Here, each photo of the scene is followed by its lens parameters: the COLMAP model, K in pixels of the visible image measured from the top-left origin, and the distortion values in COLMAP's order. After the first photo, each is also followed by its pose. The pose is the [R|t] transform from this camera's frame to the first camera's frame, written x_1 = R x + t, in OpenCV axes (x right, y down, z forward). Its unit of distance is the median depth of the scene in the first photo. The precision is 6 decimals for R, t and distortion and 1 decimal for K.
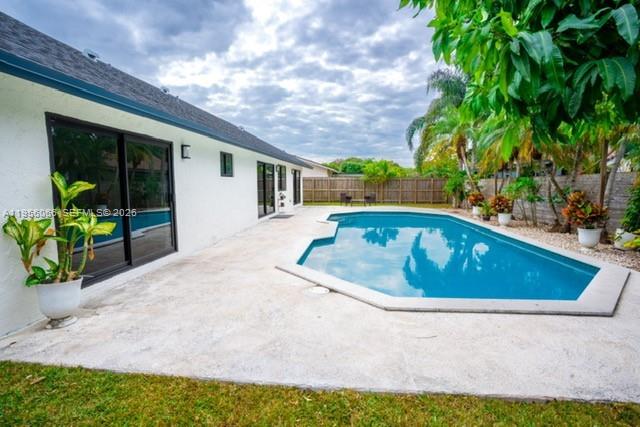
lens RADIAL K [[307.3, 0, 321.2], [0, 307.3, 211.1], [0, 0, 1]] dist [-0.071435, 0.027885]
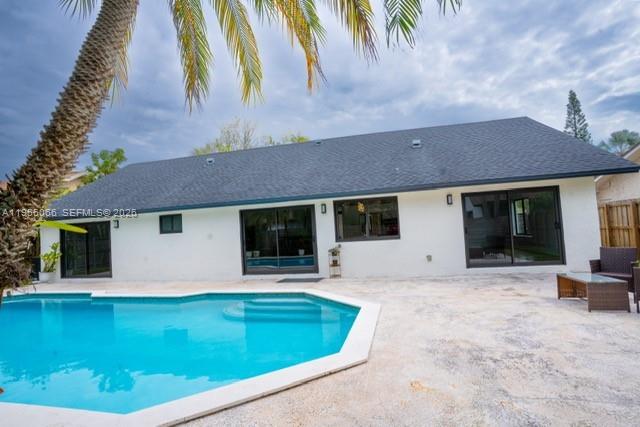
lens RADIAL K [[282.0, 0, 320.0], [0, 282.0, 213.5], [0, 0, 1]] dist [-0.001494, -0.000179]
pose [[-0.158220, -0.063970, -0.985330, 0.556382], [-0.044040, 0.997363, -0.057680, -0.107277], [0.986421, 0.034268, -0.160620, 1.272854]]
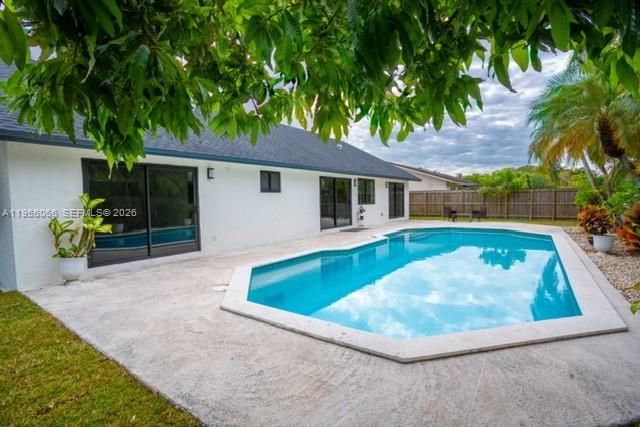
lens RADIAL K [[307.3, 0, 321.2], [0, 307.3, 211.1], [0, 0, 1]] dist [-0.071435, 0.027885]
pose [[0.880366, 0.008457, -0.474220, 0.287160], [-0.029594, 0.998872, -0.037126, -0.001485], [0.473372, 0.046719, 0.879623, 0.045452]]
